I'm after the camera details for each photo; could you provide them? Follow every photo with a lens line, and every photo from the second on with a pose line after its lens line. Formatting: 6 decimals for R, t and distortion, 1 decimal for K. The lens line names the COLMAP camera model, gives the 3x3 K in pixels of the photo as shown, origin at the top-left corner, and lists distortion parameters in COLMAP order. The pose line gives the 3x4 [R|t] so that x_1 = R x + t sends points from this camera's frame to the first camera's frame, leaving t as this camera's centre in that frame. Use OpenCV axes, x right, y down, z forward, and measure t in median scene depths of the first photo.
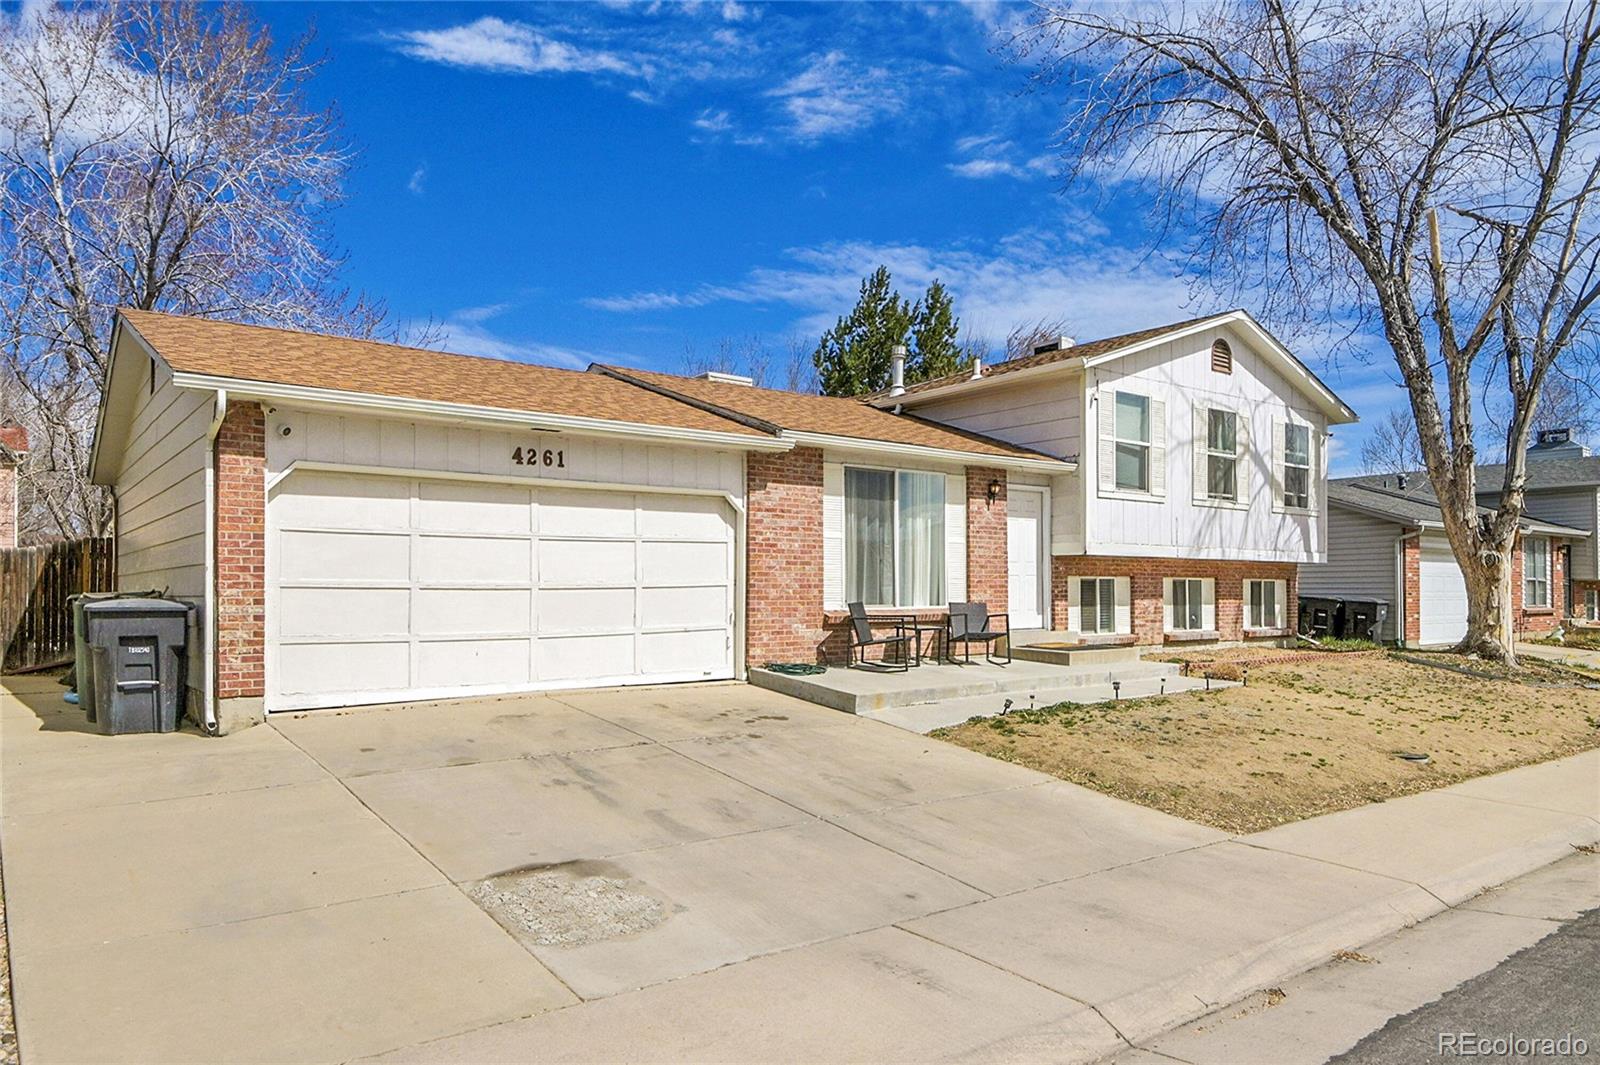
lens RADIAL K [[1034.5, 0, 798.1], [0, 1034.5, 566.7], [0, 0, 1]] dist [-0.000794, 0.001537]
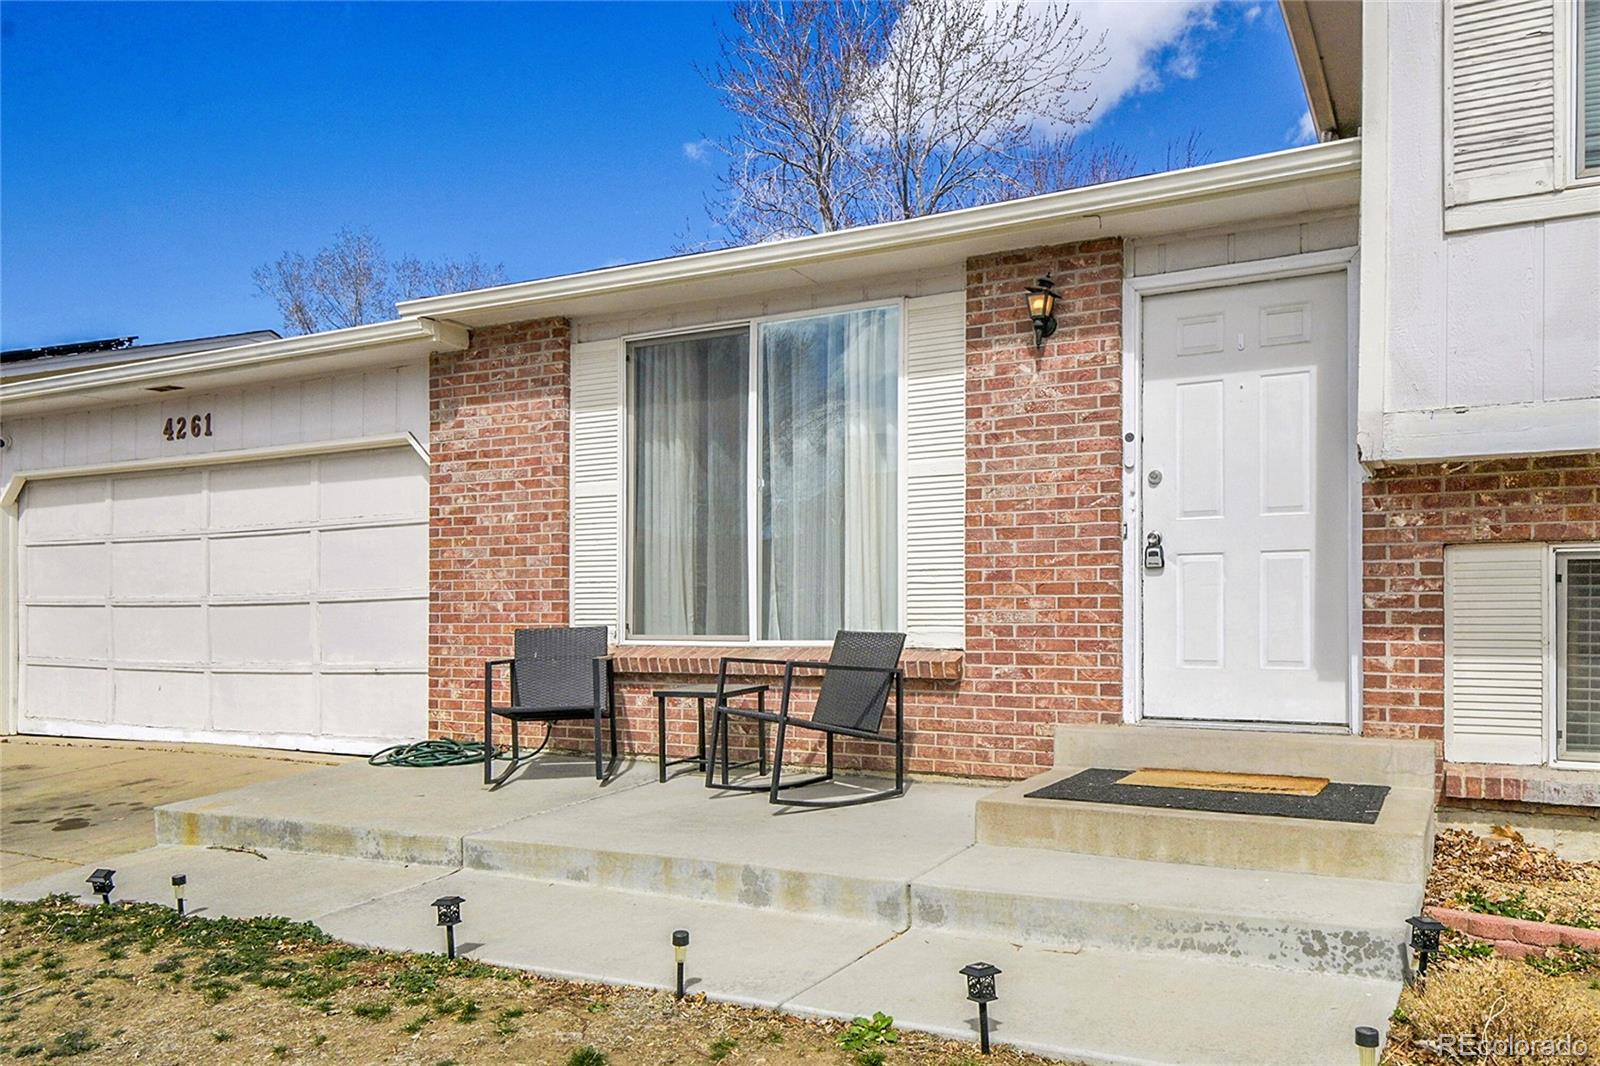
lens RADIAL K [[1227.0, 0, 804.3], [0, 1227.0, 622.5], [0, 0, 1]] dist [0.010818, 0.001636]
pose [[0.397314, -0.000692, -0.917682, 0.535867], [0.017835, 0.999817, 0.006967, 0.026135], [0.917509, -0.019135, 0.397254, 0.770717]]
